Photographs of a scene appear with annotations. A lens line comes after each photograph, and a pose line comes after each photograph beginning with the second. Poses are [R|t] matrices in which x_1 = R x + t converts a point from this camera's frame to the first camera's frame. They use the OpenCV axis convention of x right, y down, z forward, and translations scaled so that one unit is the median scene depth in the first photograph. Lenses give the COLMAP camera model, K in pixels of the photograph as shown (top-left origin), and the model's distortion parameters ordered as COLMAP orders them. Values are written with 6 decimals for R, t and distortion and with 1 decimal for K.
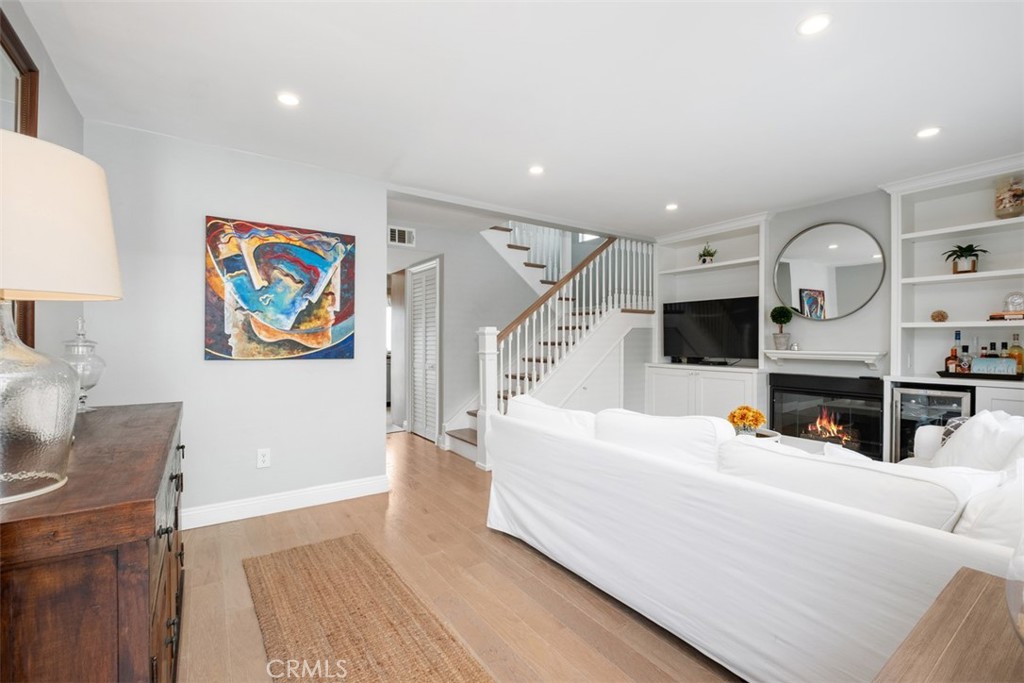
lens RADIAL K [[439.7, 0, 513.6], [0, 439.7, 339.5], [0, 0, 1]] dist [-0.004222, -0.001755]
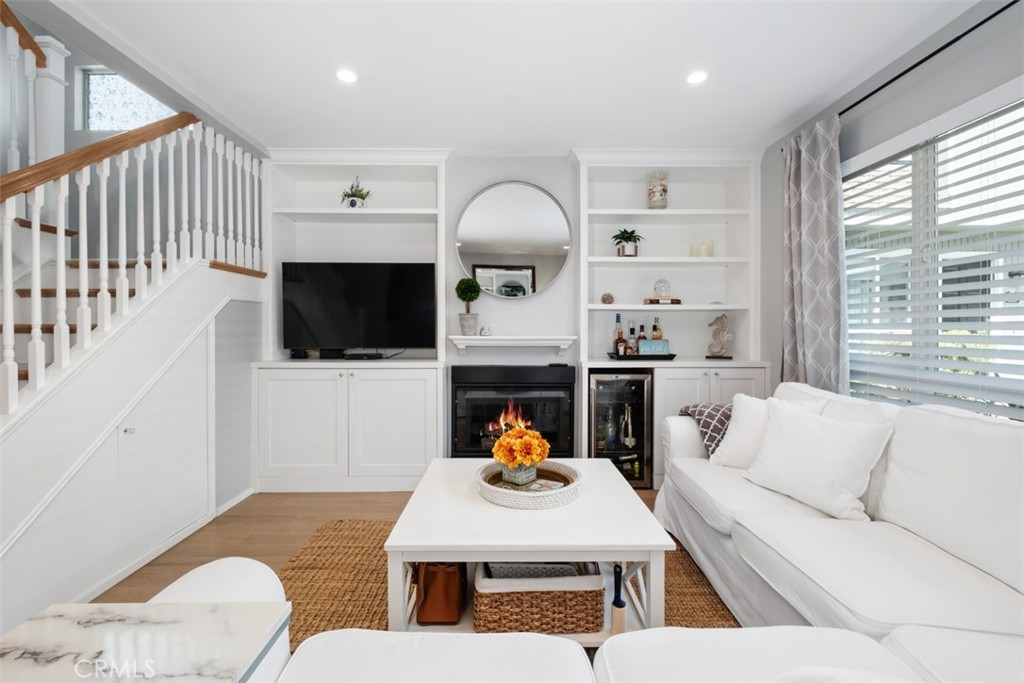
lens RADIAL K [[439.7, 0, 516.4], [0, 439.7, 331.8], [0, 0, 1]] dist [-0.004222, -0.001755]
pose [[0.556768, -0.009617, 0.830613, 0.019981], [-0.001193, 0.999923, 0.012378, 0.007779], [-0.830667, -0.007882, 0.556713, 0.472051]]
